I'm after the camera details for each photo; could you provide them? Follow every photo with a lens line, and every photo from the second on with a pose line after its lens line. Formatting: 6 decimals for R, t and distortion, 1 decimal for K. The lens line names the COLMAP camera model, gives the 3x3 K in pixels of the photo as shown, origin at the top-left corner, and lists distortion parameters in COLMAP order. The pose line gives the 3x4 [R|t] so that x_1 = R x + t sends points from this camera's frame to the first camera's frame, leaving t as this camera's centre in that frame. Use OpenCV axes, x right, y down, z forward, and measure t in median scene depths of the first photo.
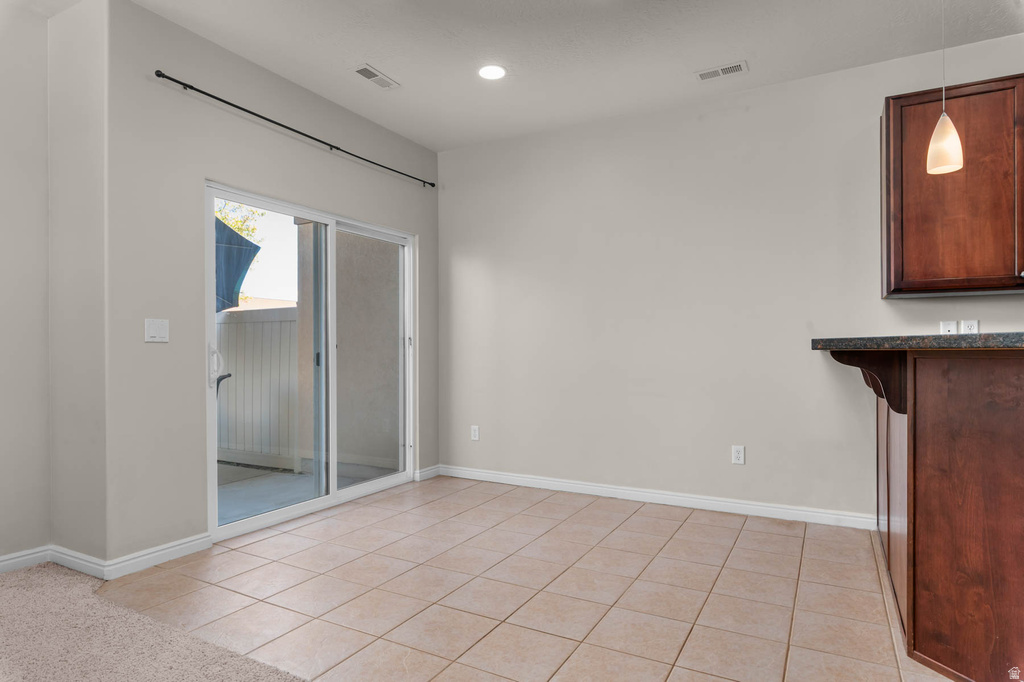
lens RADIAL K [[575.8, 0, 511.7], [0, 575.8, 350.0], [0, 0, 1]] dist [-0.000215, 0.000563]
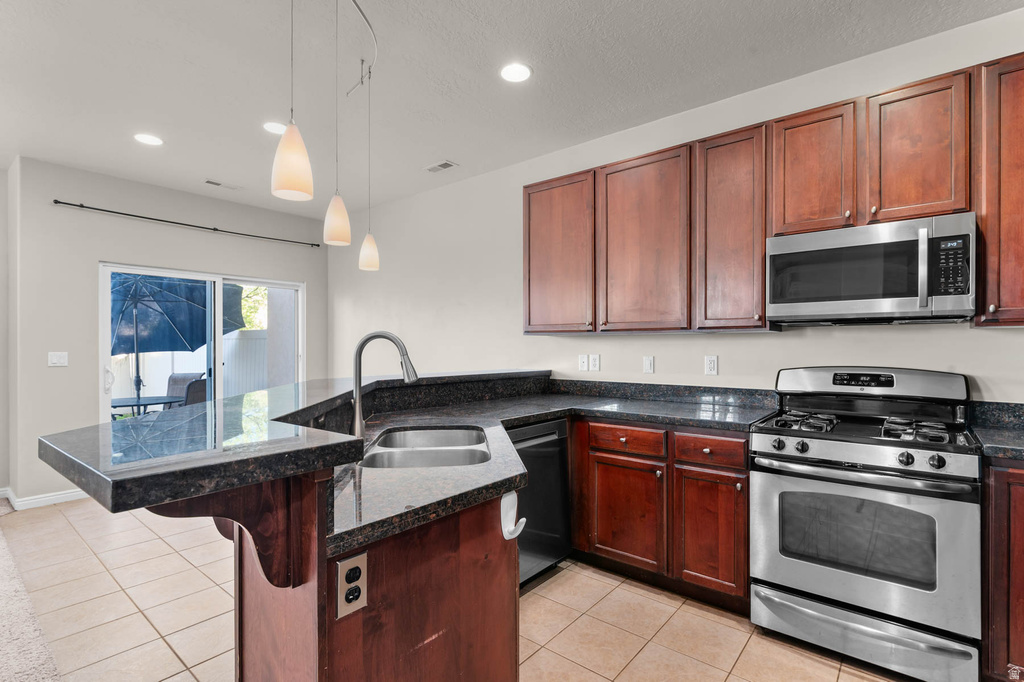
lens RADIAL K [[486.2, 0, 511.3], [0, 486.2, 347.8], [0, 0, 1]] dist [-0.000701, -0.000169]
pose [[0.983340, 0.005054, -0.181705, 0.901346], [-0.004710, 0.999986, 0.002320, -0.076087], [0.181714, -0.001426, 0.983350, -0.115061]]
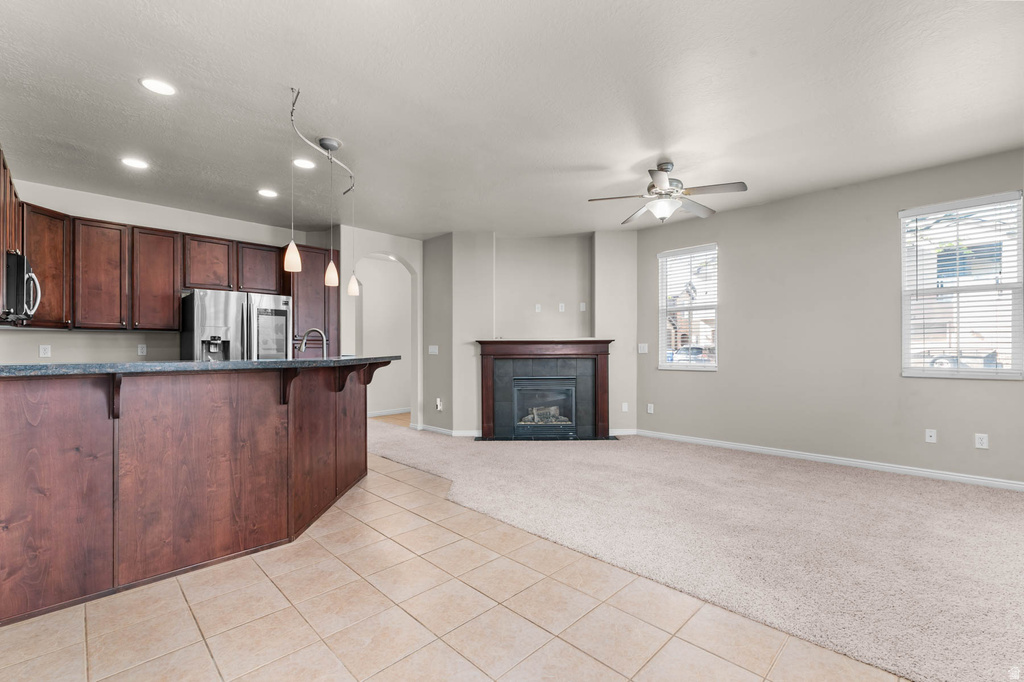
lens RADIAL K [[441.8, 0, 510.2], [0, 441.8, 351.5], [0, 0, 1]] dist [0.002764, 0.000064]
pose [[-0.960717, 0.004650, 0.277492, -0.228956], [0.004801, 0.999988, -0.000135, -0.027572], [-0.277490, 0.001202, -0.960728, 1.489557]]
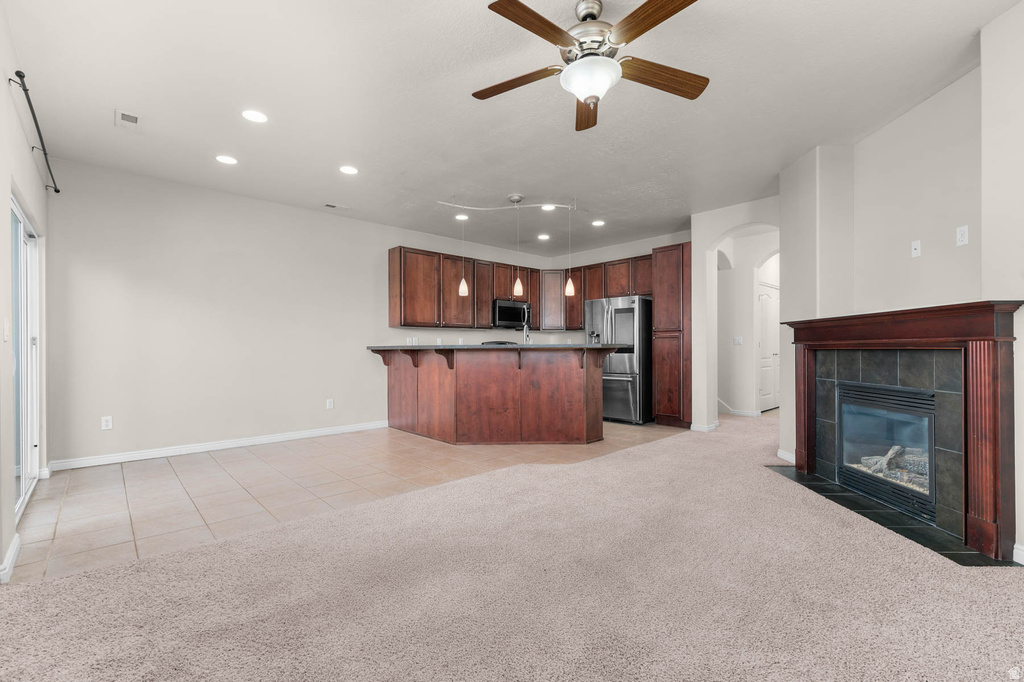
lens RADIAL K [[454.2, 0, 516.3], [0, 454.2, 348.3], [0, 0, 1]] dist [0.000760, 0.000188]
pose [[0.310905, 0.001177, 0.950440, -1.128569], [0.002467, 0.999995, -0.002046, 0.001981], [-0.950438, 0.002981, 0.310900, -0.074479]]
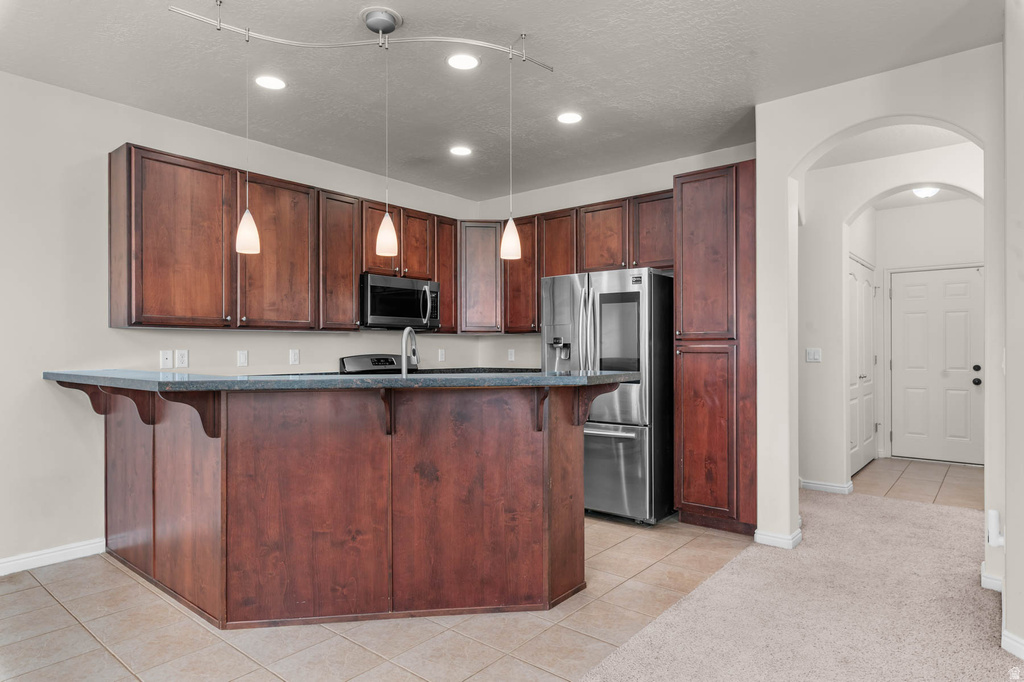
lens RADIAL K [[593.2, 0, 528.7], [0, 593.2, 346.8], [0, 0, 1]] dist [-0.001983, -0.000223]
pose [[0.172904, 0.005286, 0.984924, -0.337644], [0.001656, 0.999983, -0.005657, -0.055999], [-0.984937, 0.002609, 0.172892, 0.079919]]
